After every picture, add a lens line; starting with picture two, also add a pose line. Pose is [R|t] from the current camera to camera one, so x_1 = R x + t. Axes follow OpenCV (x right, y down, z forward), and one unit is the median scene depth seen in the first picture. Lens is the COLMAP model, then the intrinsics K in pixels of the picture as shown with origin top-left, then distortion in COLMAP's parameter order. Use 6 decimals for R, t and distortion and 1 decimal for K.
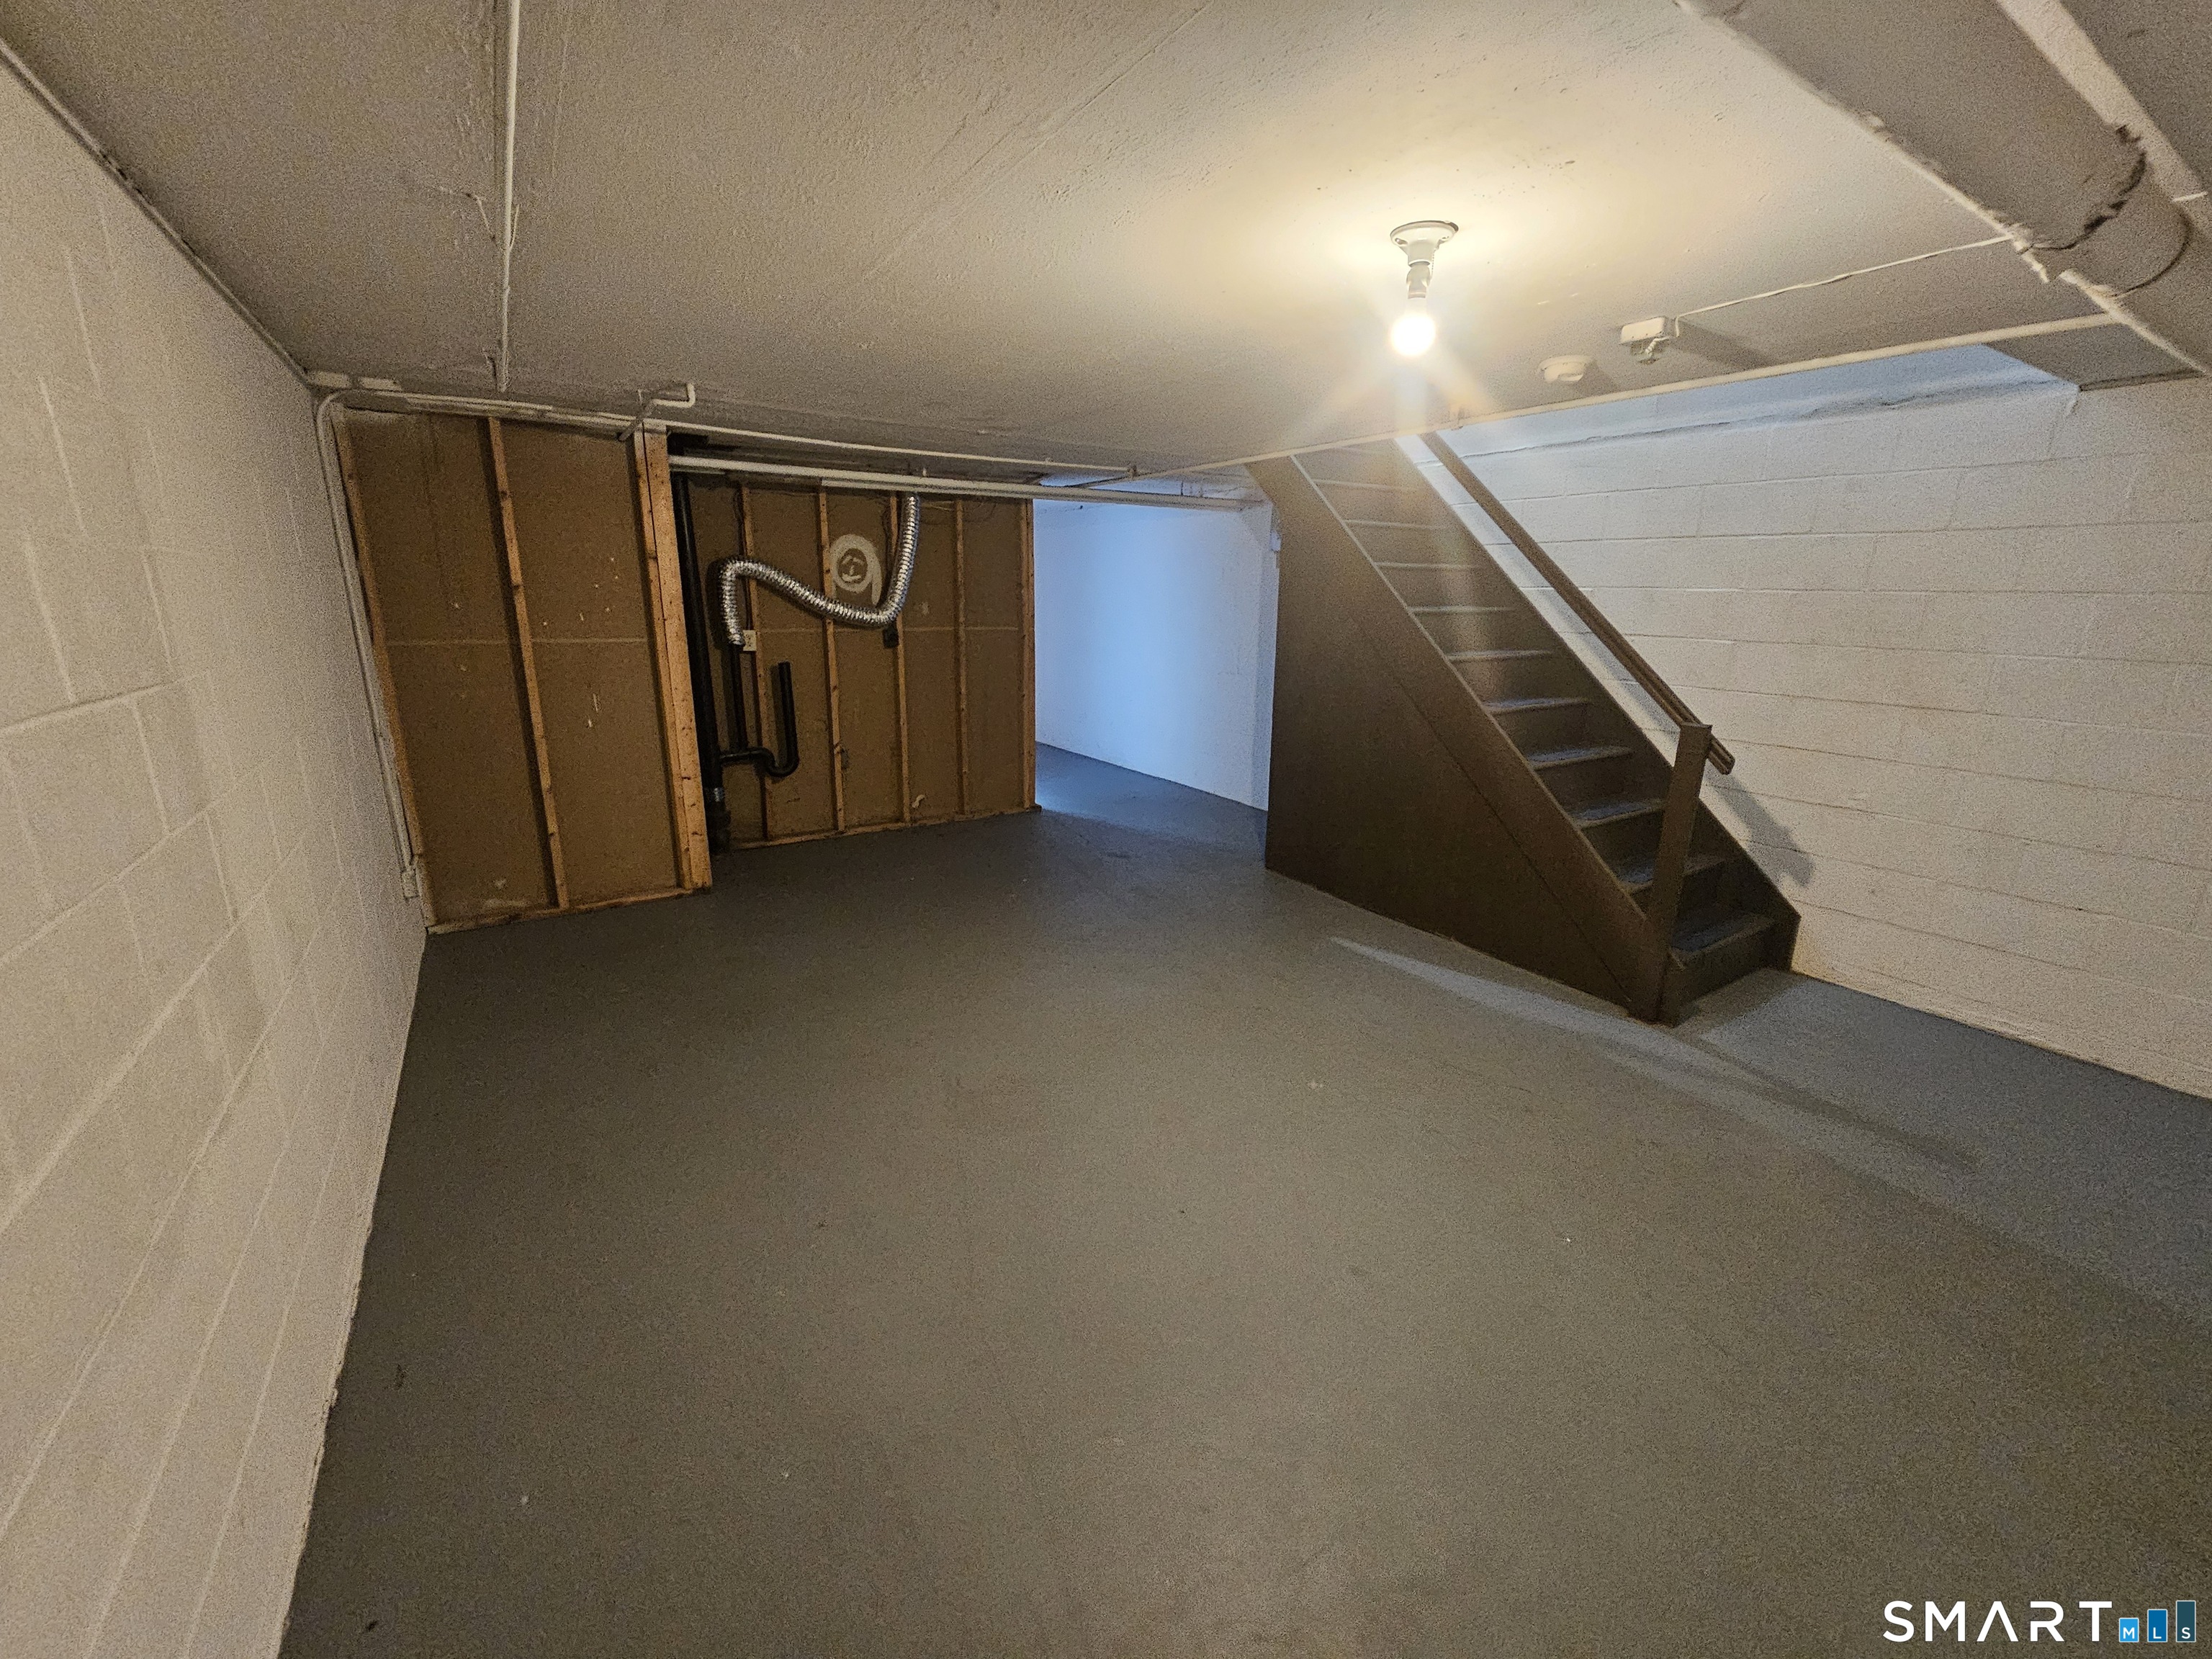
lens RADIAL K [[904.5, 0, 1101.5], [0, 904.5, 829.4], [0, 0, 1]] dist [0.000400, 0.000469]
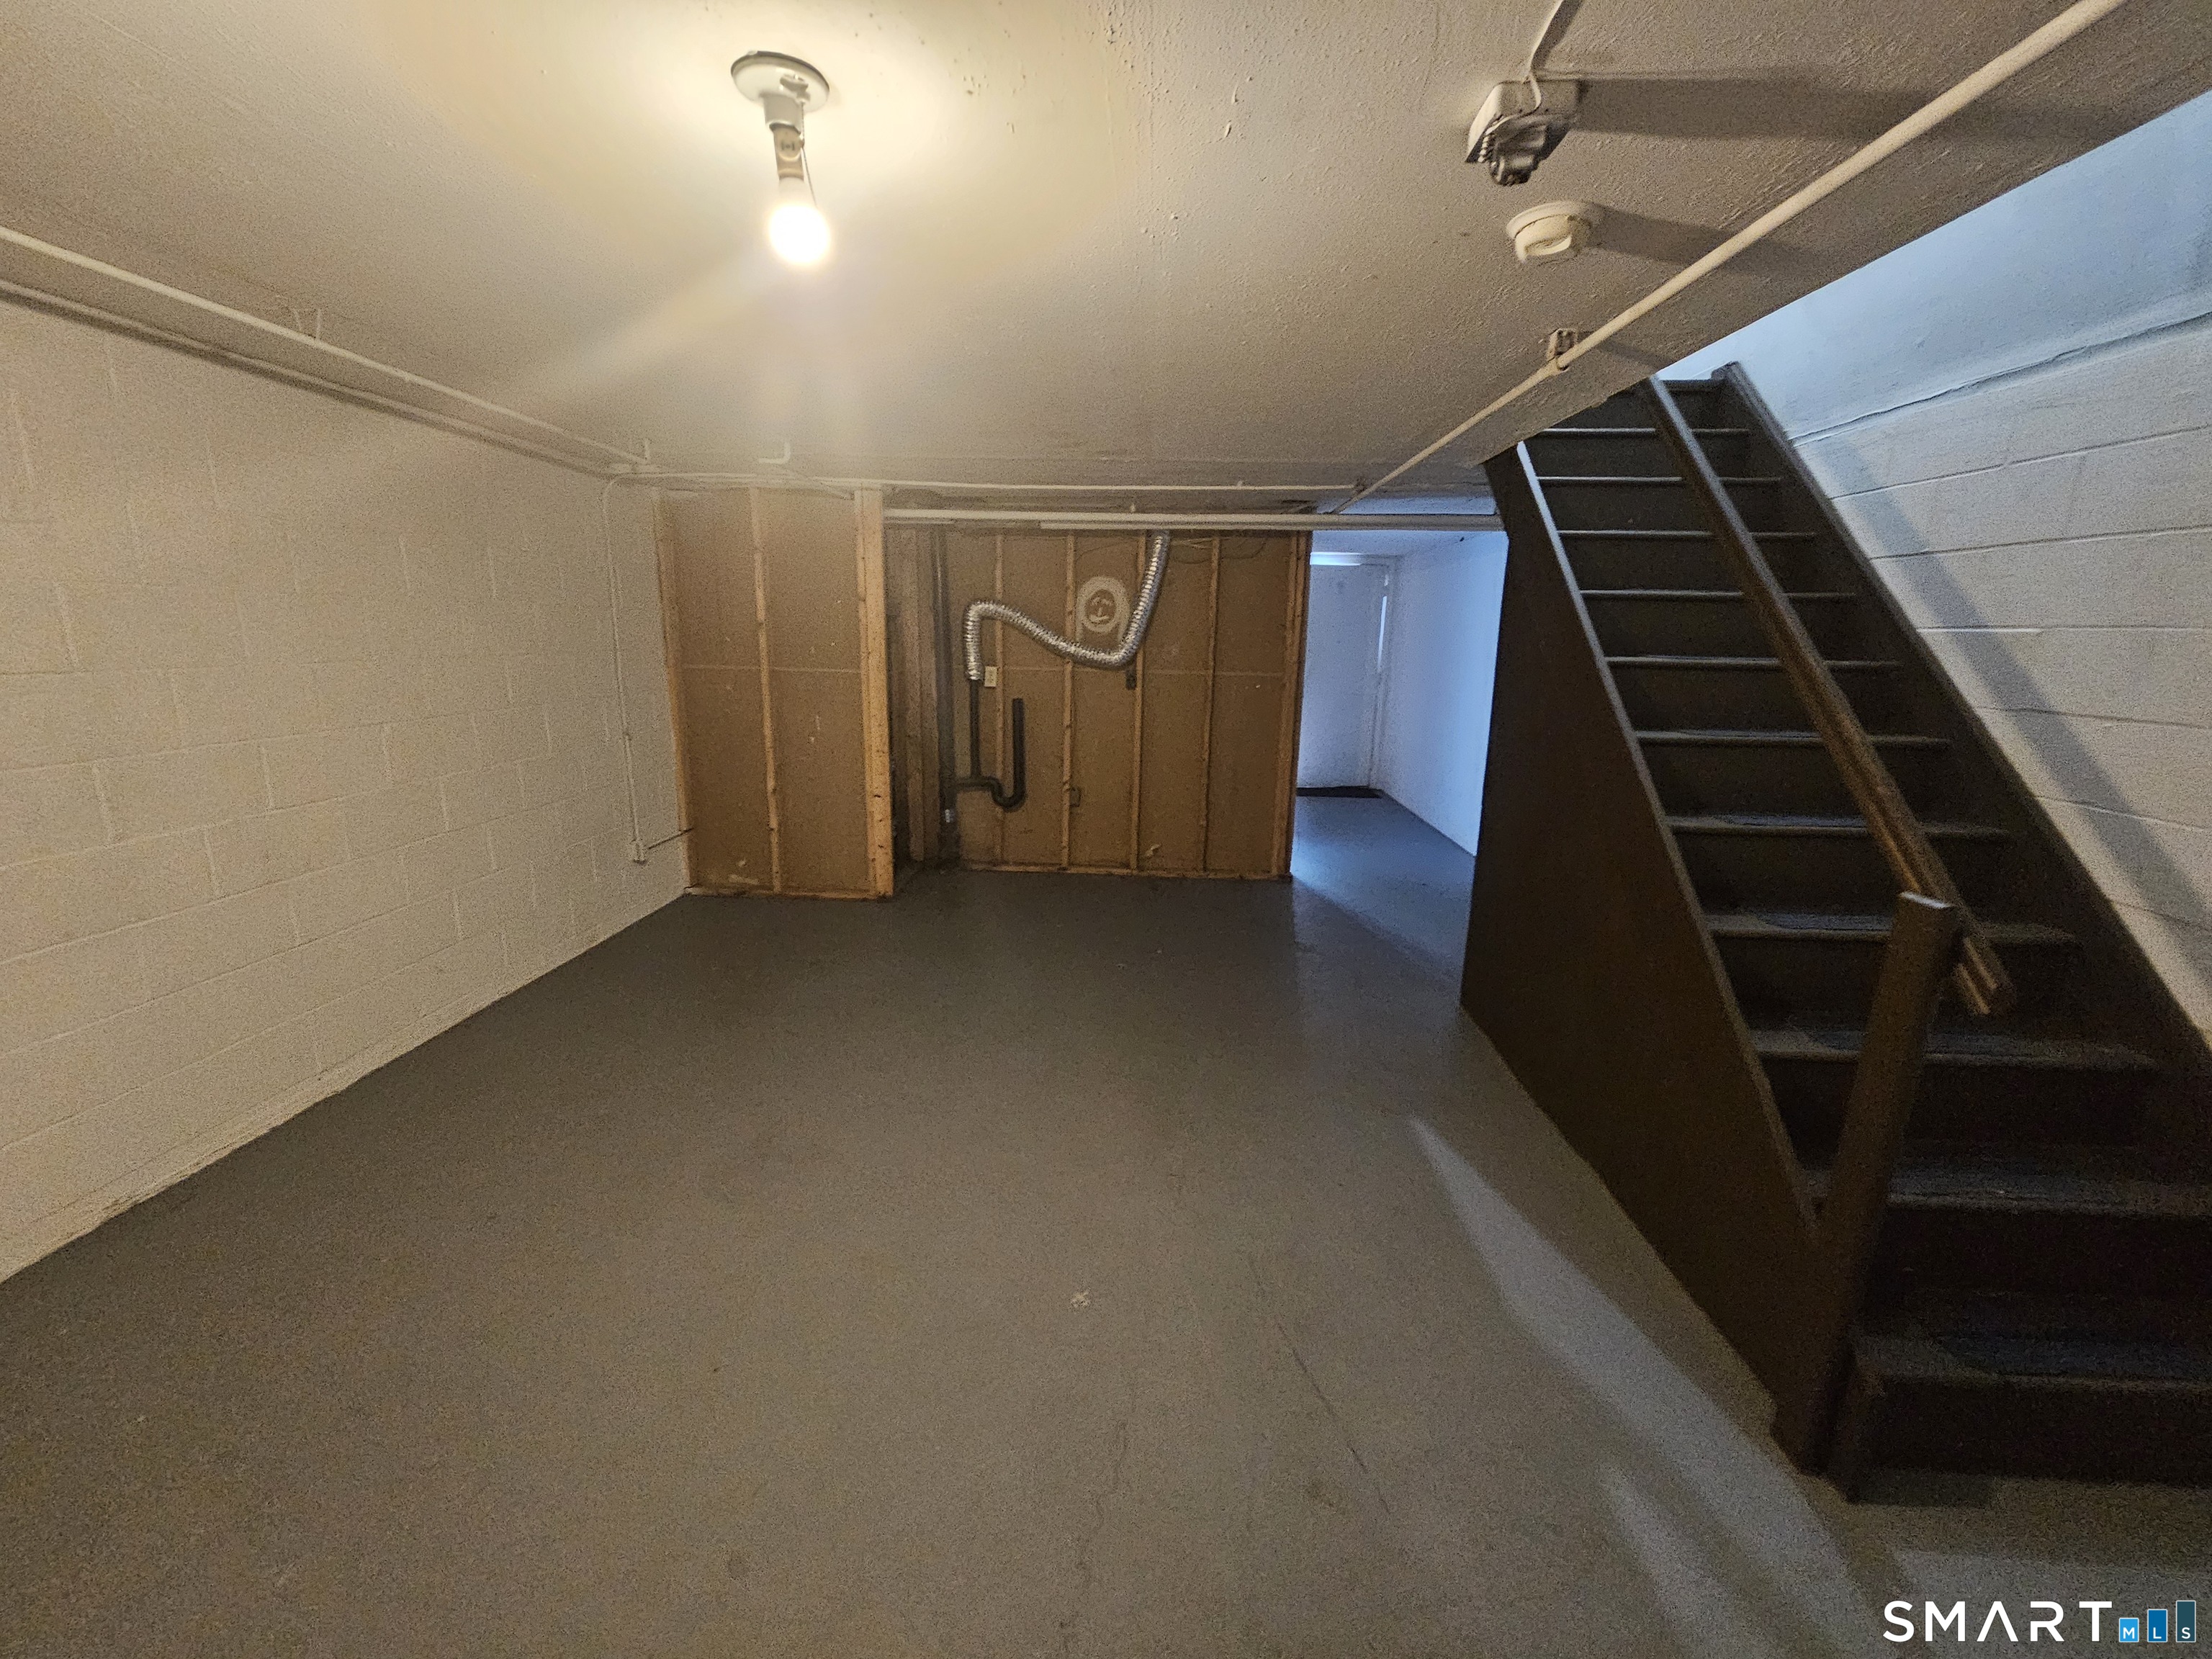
lens RADIAL K [[899.3, 0, 1106.0], [0, 899.3, 829.5], [0, 0, 1]] dist [-0.002676, -0.000302]
pose [[0.809738, 0.131273, -0.571919, 0.348965], [-0.159231, 0.987241, 0.001158, -0.053519], [0.564774, 0.090130, 0.820309, 0.223077]]
